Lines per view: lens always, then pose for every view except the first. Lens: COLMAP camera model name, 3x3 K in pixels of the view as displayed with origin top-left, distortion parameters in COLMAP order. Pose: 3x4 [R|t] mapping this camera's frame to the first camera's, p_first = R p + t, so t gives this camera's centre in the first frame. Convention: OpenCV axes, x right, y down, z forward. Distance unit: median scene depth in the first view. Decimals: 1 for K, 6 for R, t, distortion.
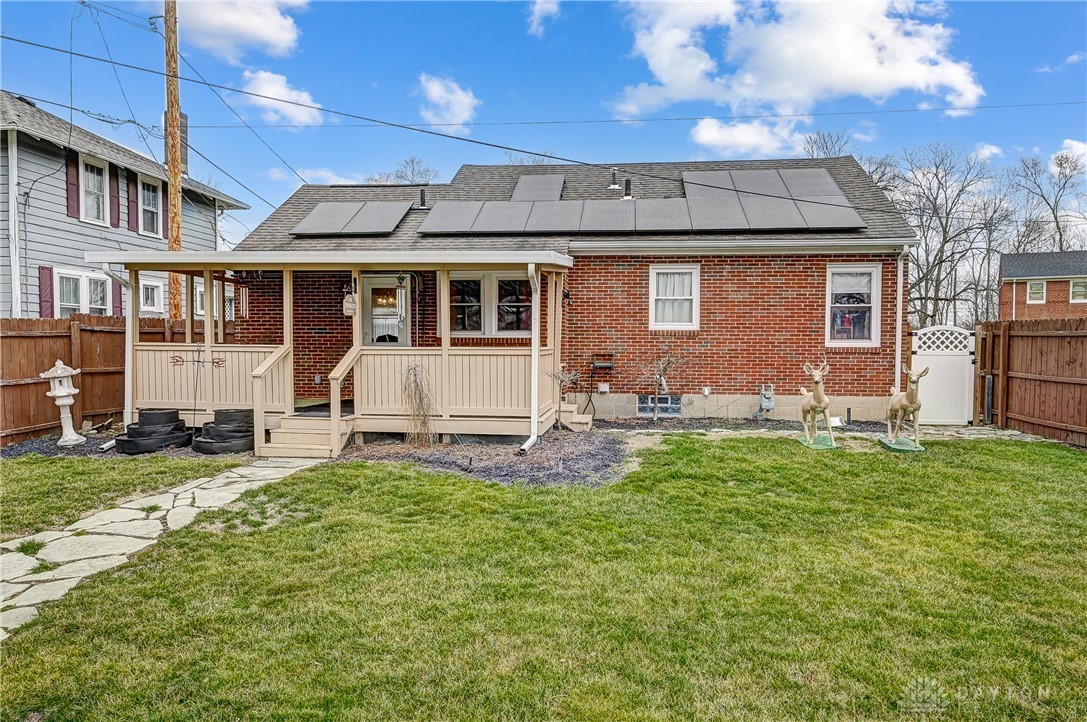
lens RADIAL K [[728.3, 0, 543.5], [0, 728.3, 361.0], [0, 0, 1]] dist [-0.000557, -0.003443]
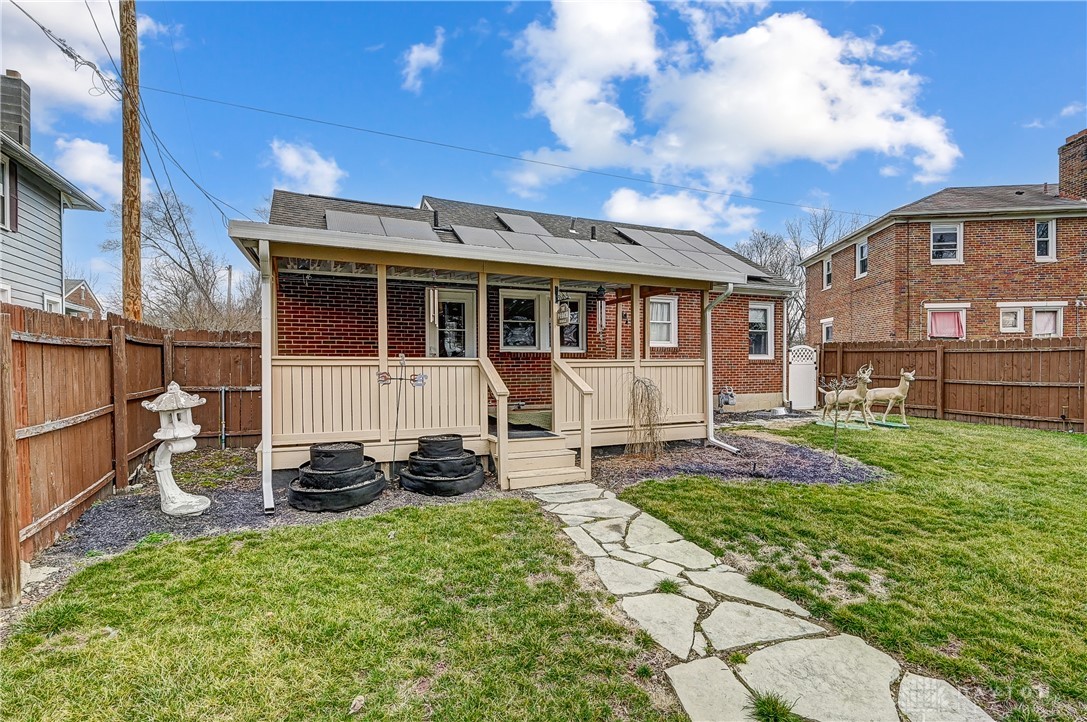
lens RADIAL K [[511.5, 0, 540.0], [0, 511.5, 366.7], [0, 0, 1]] dist [0.002505, 0.000044]
pose [[0.858630, -0.012059, 0.512454, -0.484831], [0.020395, 0.999735, -0.010646, -0.002587], [-0.512190, 0.019592, 0.858649, 0.345875]]
